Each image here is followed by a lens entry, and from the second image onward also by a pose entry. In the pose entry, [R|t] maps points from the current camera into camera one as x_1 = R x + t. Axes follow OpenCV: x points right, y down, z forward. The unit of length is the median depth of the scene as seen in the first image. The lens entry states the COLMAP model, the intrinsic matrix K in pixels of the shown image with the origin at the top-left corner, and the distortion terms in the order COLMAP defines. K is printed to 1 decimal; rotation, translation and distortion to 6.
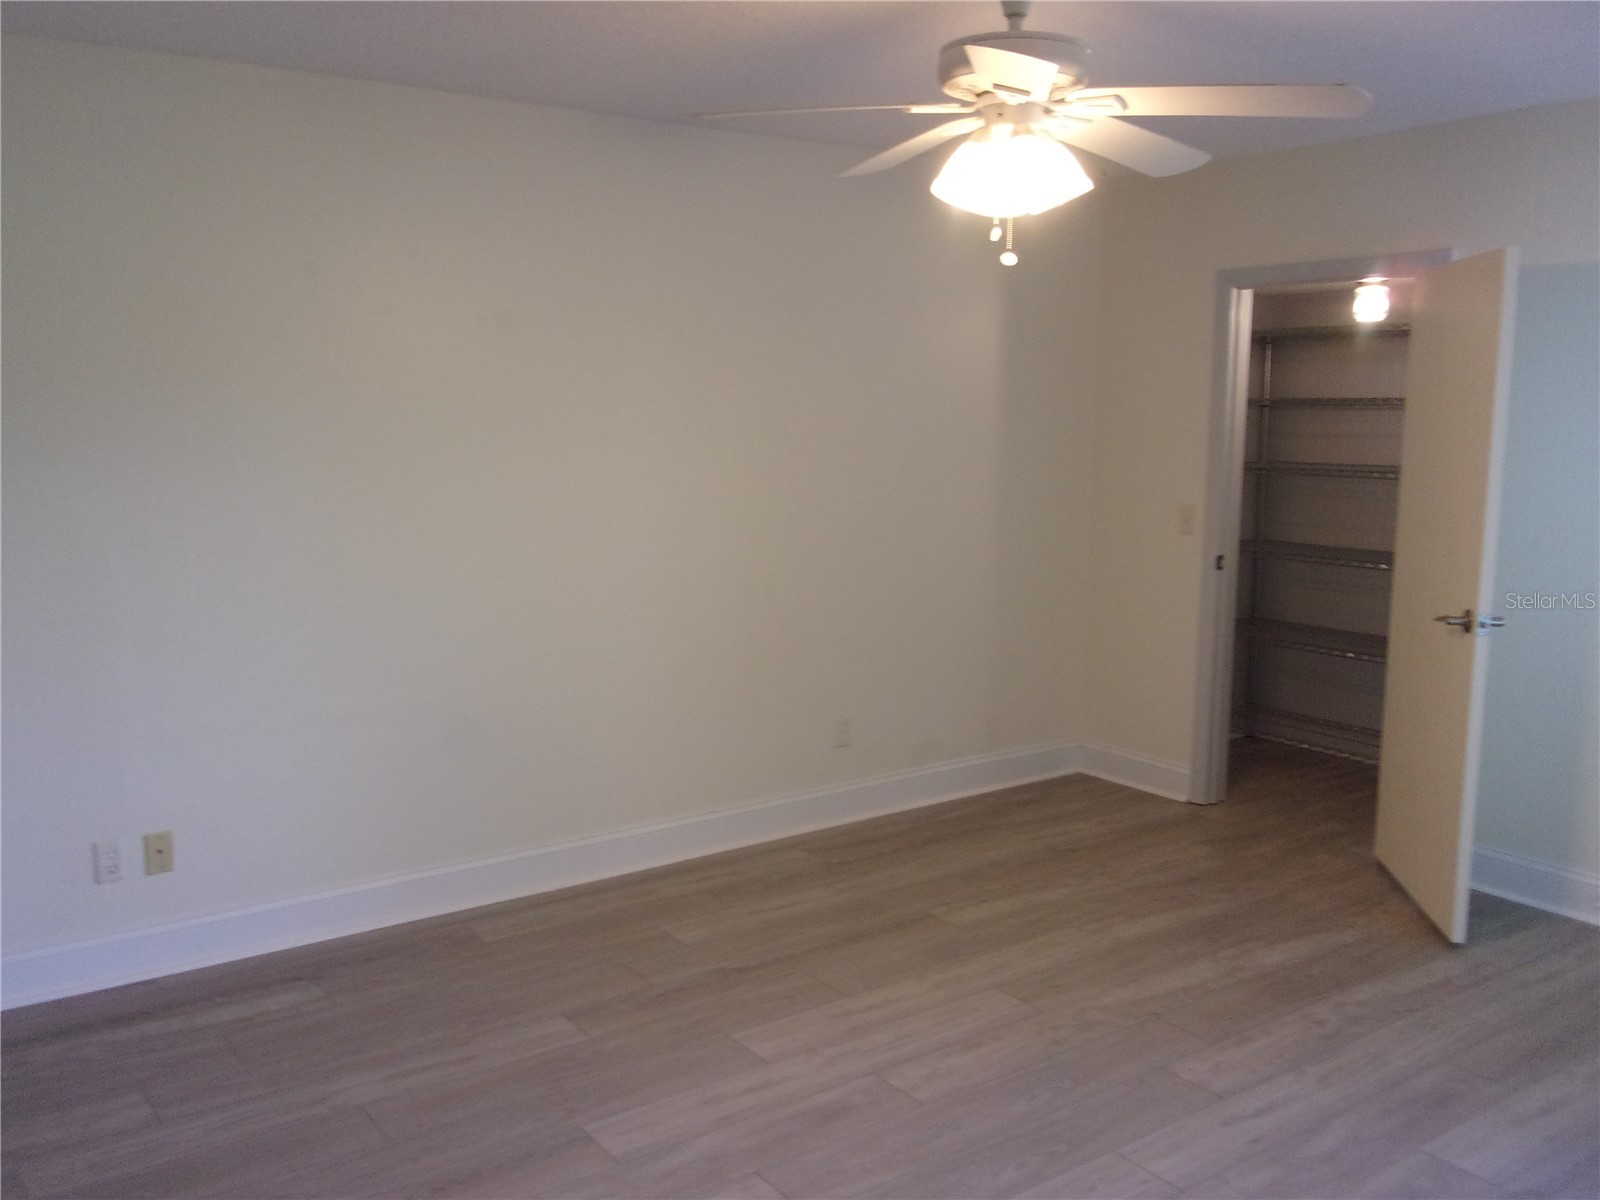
lens RADIAL K [[1367.3, 0, 775.7], [0, 1367.3, 600.5], [0, 0, 1]] dist [0.059891, -0.100313]
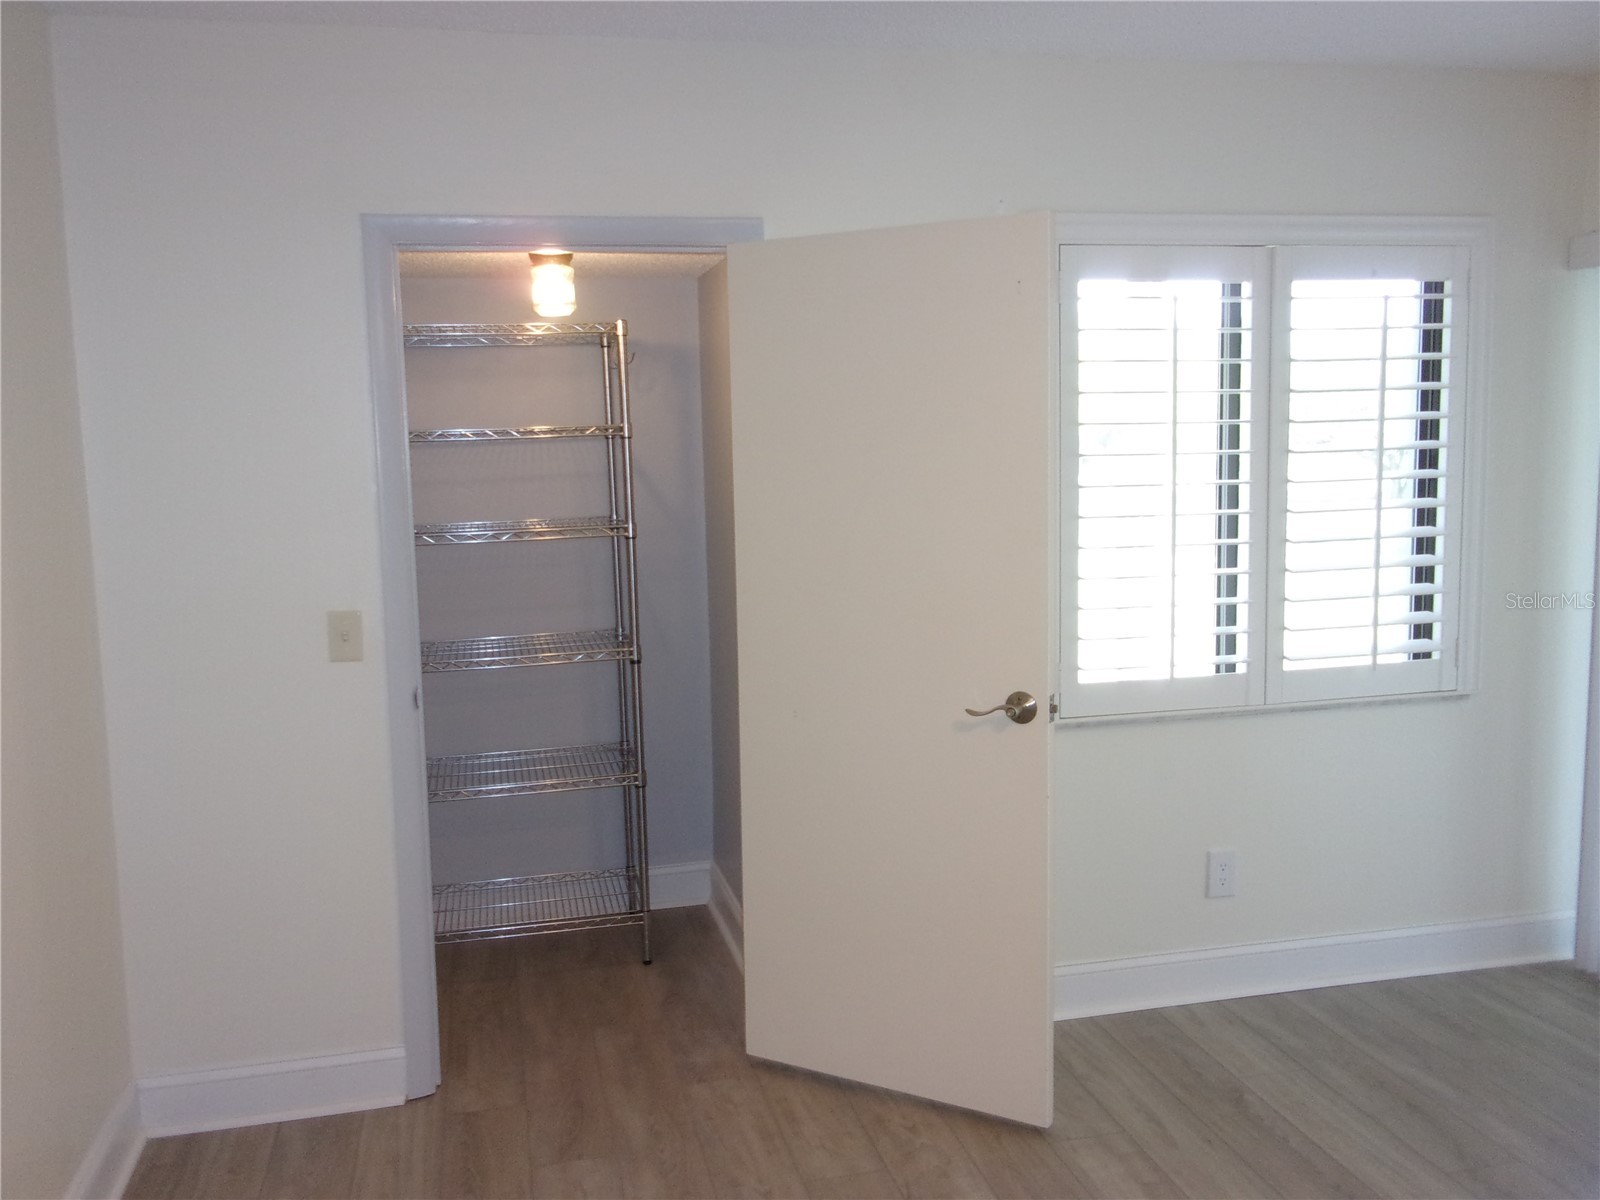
lens RADIAL K [[1343.9, 0, 800.0], [0, 1343.9, 600.0], [0, 0, 1]] dist [0.093214, -0.135094]
pose [[0.349070, -0.129924, 0.928046, -0.177733], [0.149293, 0.985404, 0.081800, -0.099624], [-0.925128, 0.109997, 0.363371, 0.659941]]
